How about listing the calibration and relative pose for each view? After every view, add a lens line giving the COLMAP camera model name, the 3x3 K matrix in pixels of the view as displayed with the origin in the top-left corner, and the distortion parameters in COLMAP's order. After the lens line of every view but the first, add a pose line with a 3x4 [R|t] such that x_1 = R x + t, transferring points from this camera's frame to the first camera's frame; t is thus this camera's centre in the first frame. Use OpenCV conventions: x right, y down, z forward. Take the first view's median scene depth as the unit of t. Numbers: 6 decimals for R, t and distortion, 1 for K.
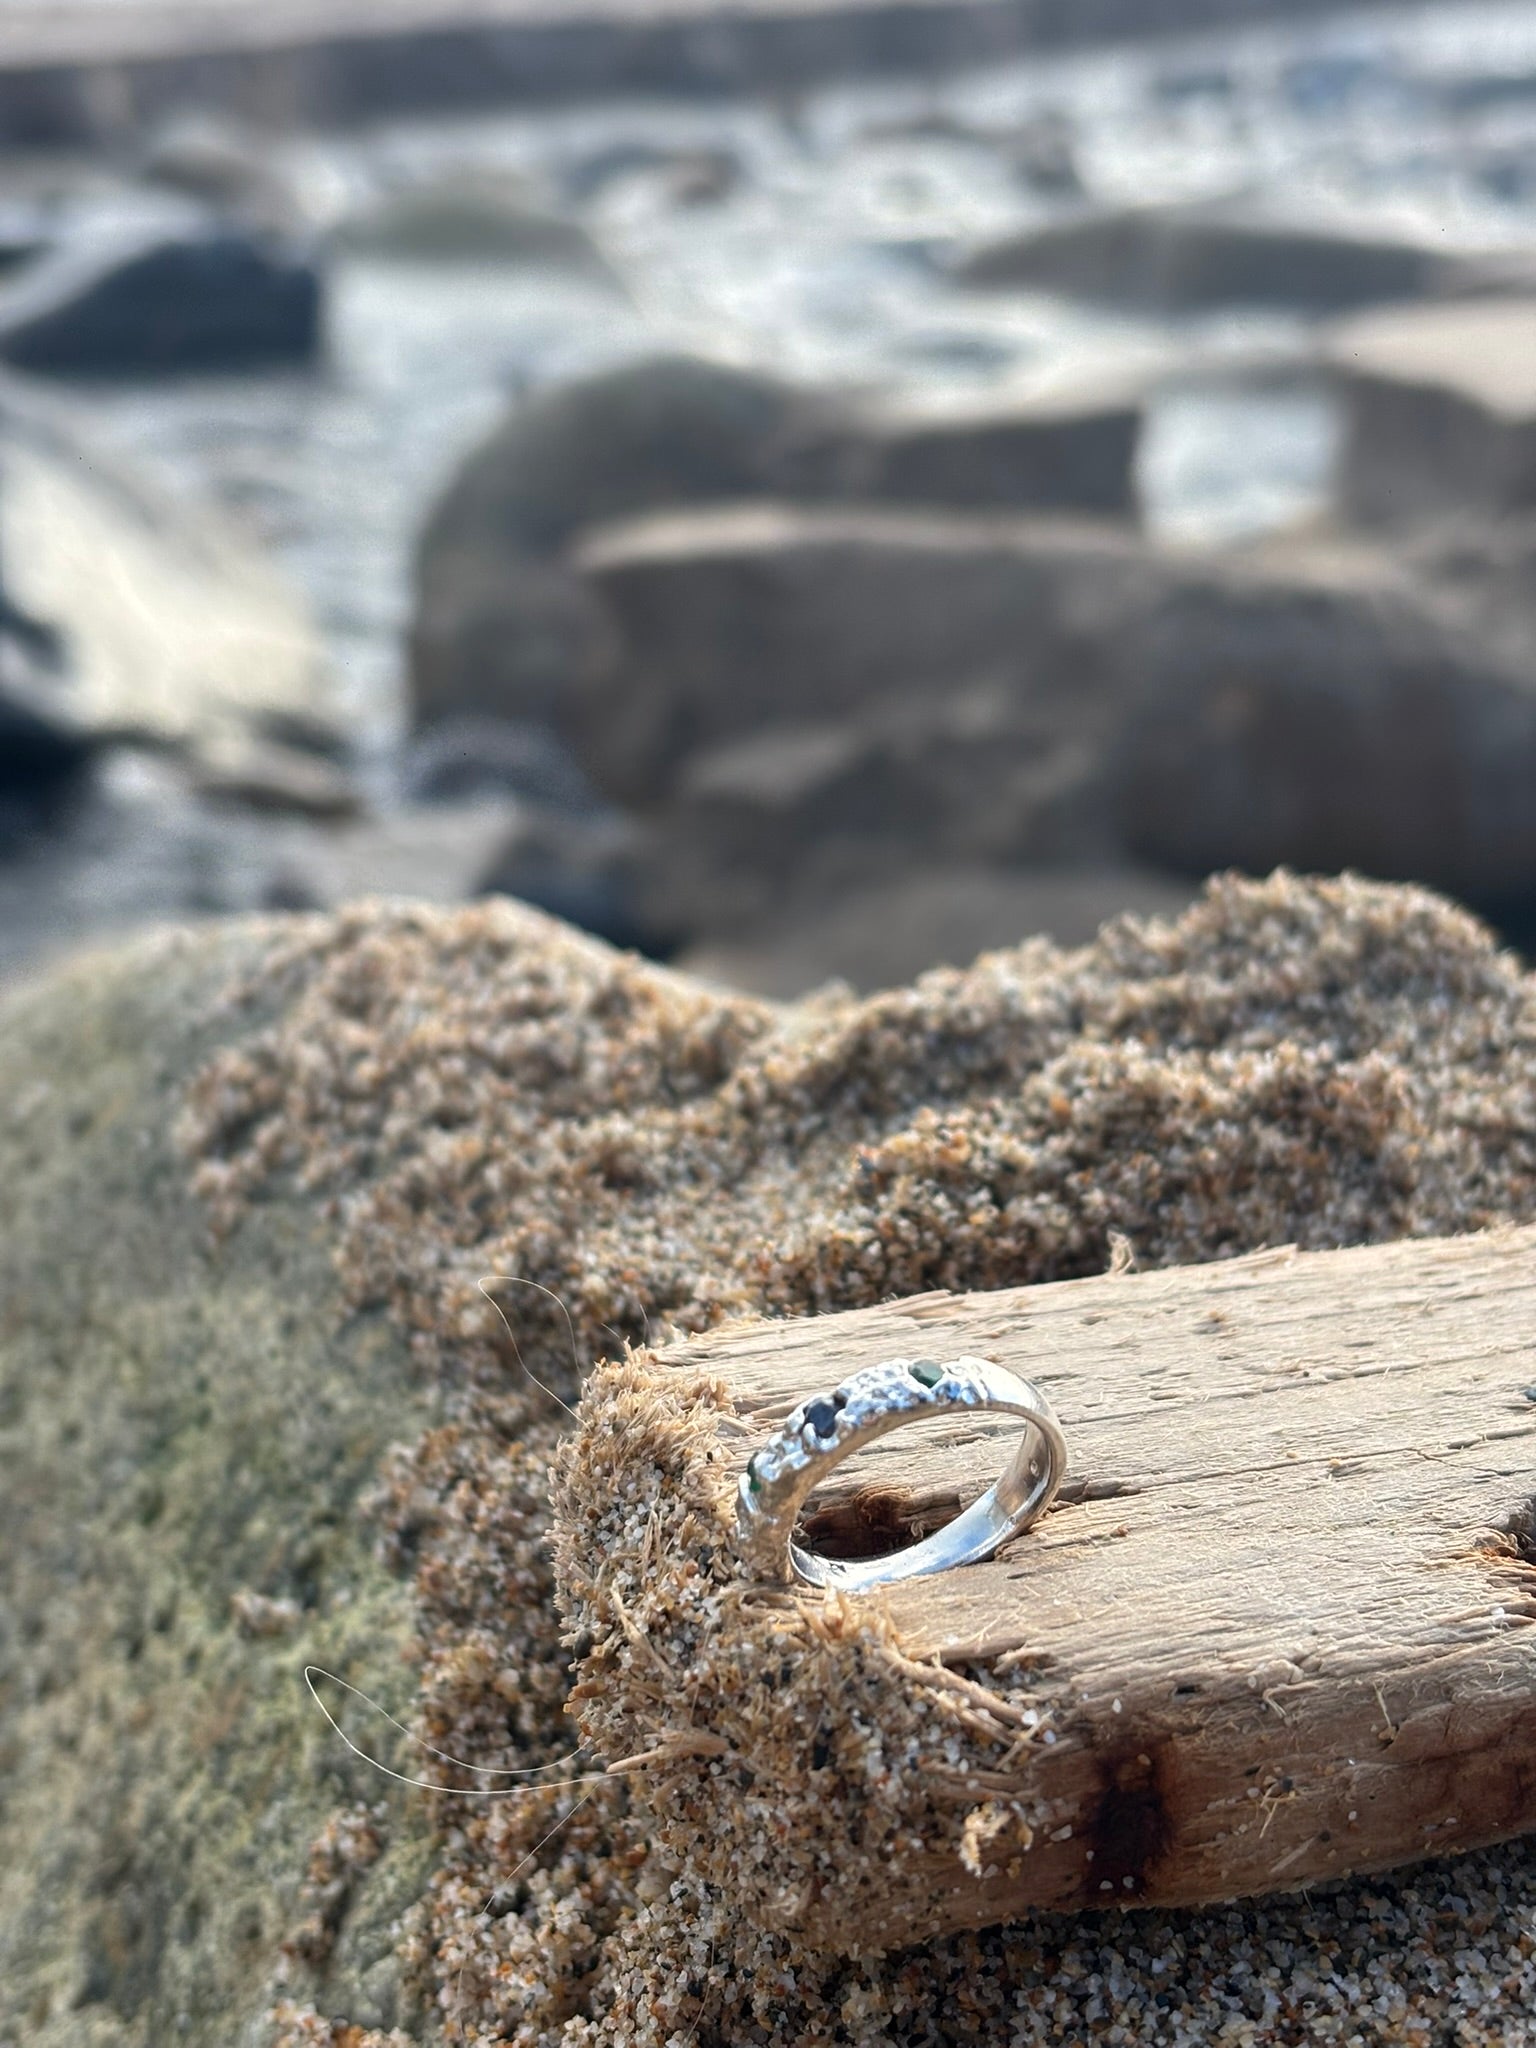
lens RADIAL K [[3236.2, 0, 797.3], [0, 3236.2, 1067.6], [0, 0, 1]] dist [0.312887, -1.637588]
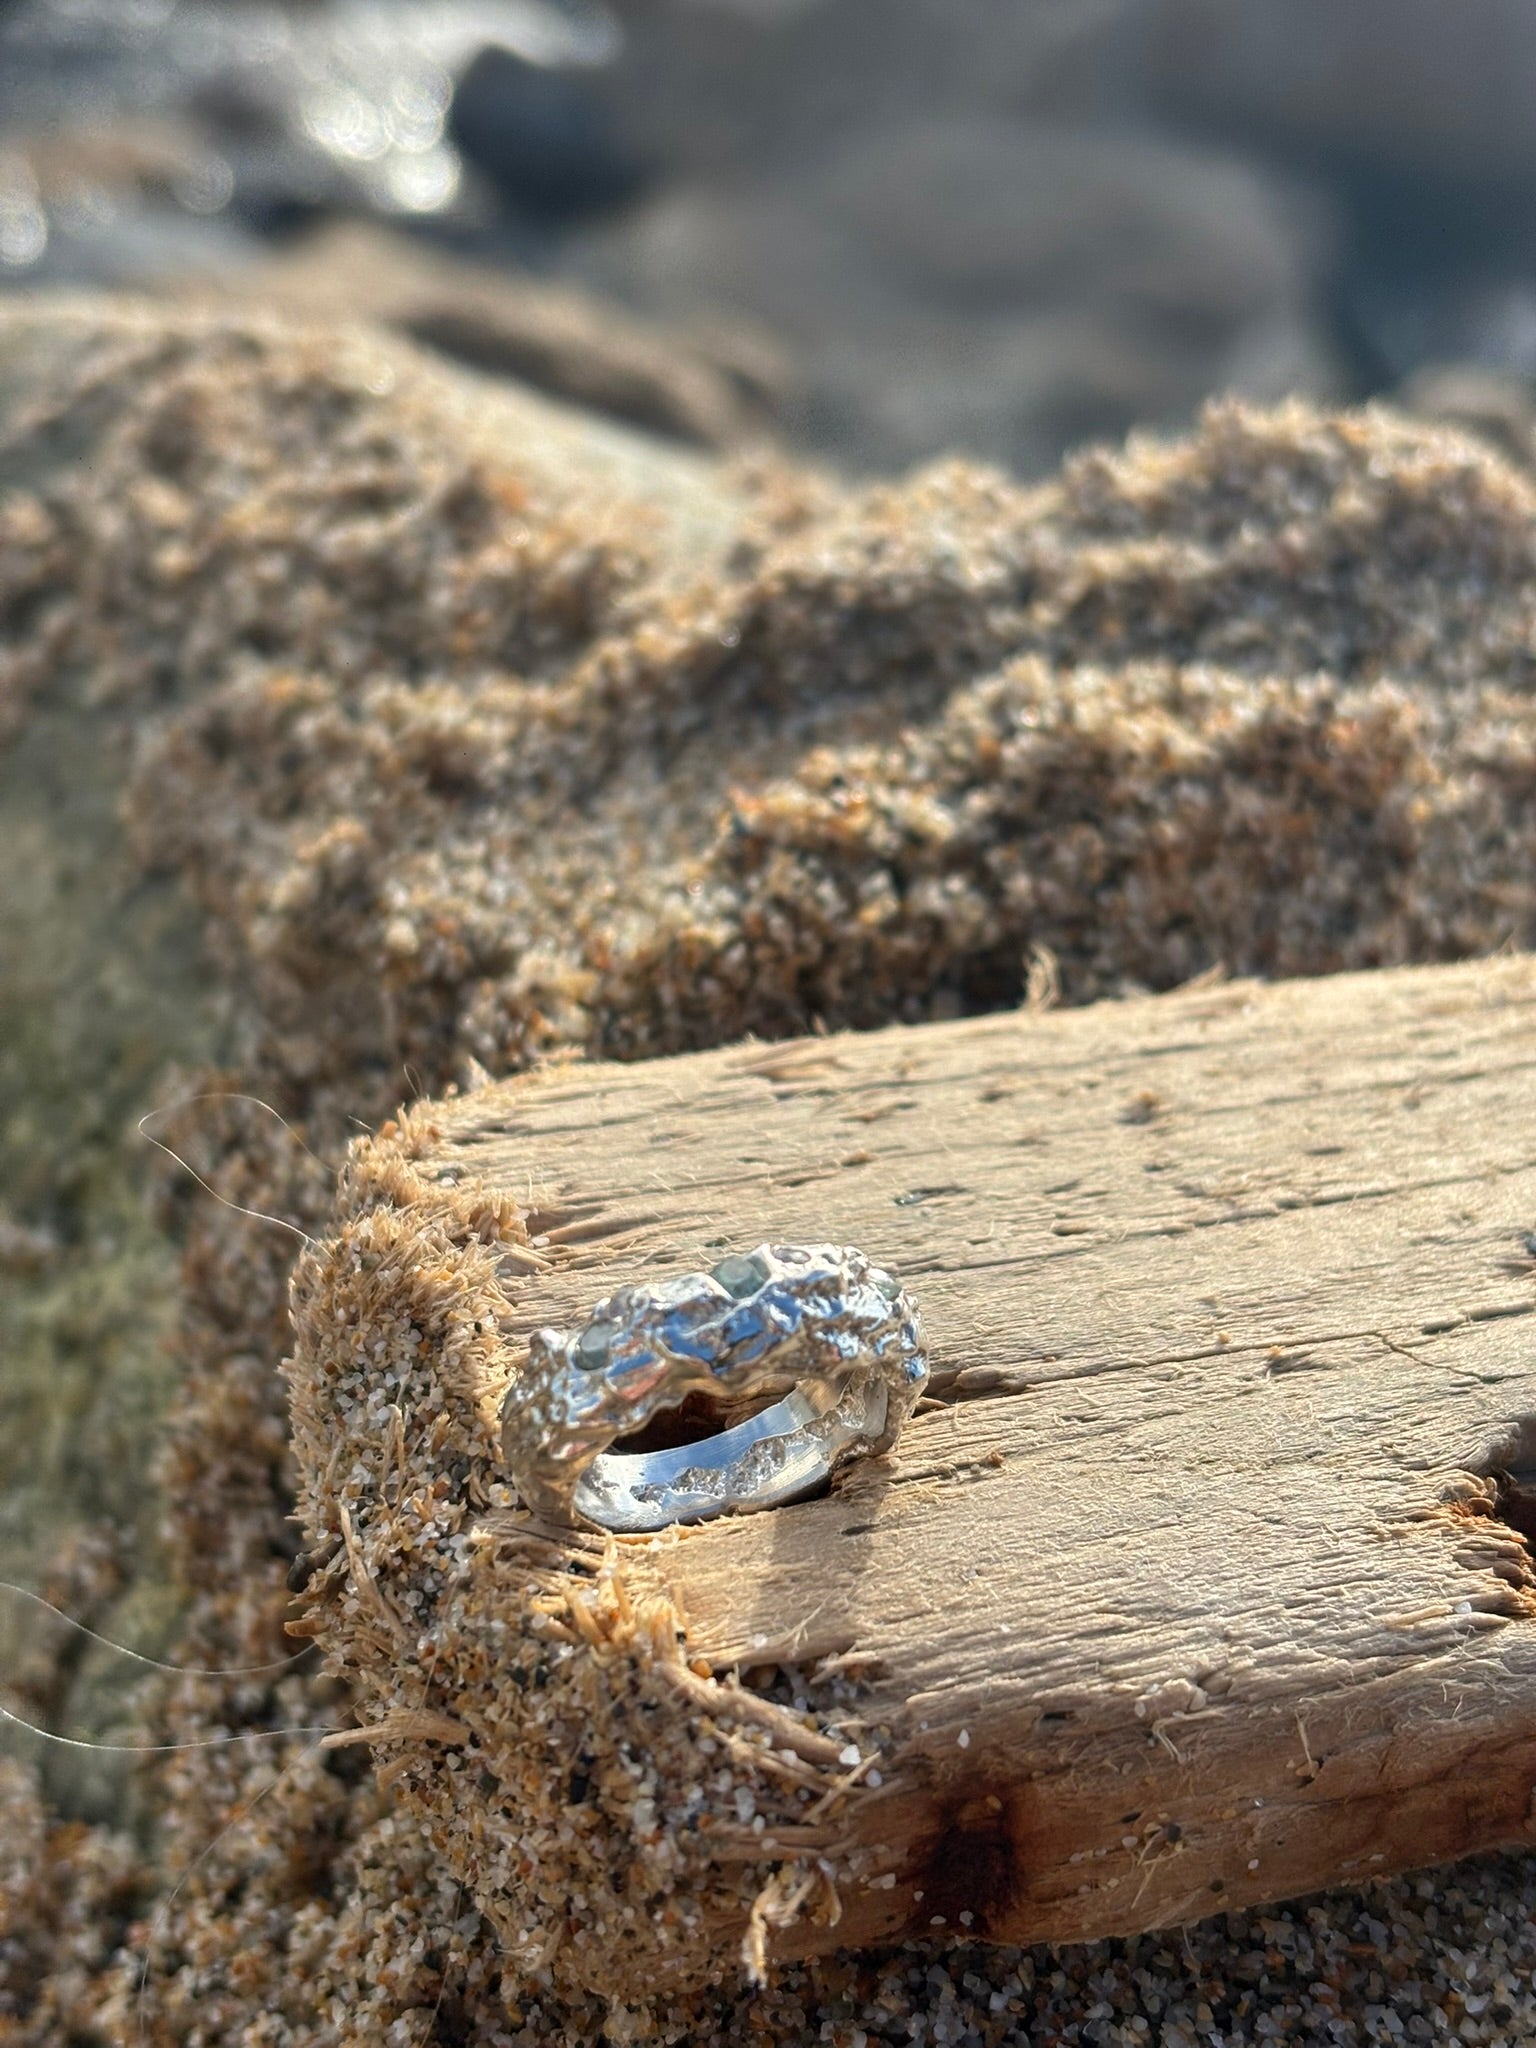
lens RADIAL K [[3236.2, 0, 797.3], [0, 3236.2, 1067.6], [0, 0, 1]] dist [0.312887, -1.637588]
pose [[0.998467, 0.053995, 0.012151, 0.036157], [-0.055333, 0.969150, 0.240181, -0.130250], [0.001192, -0.240485, 0.970652, 0.255717]]
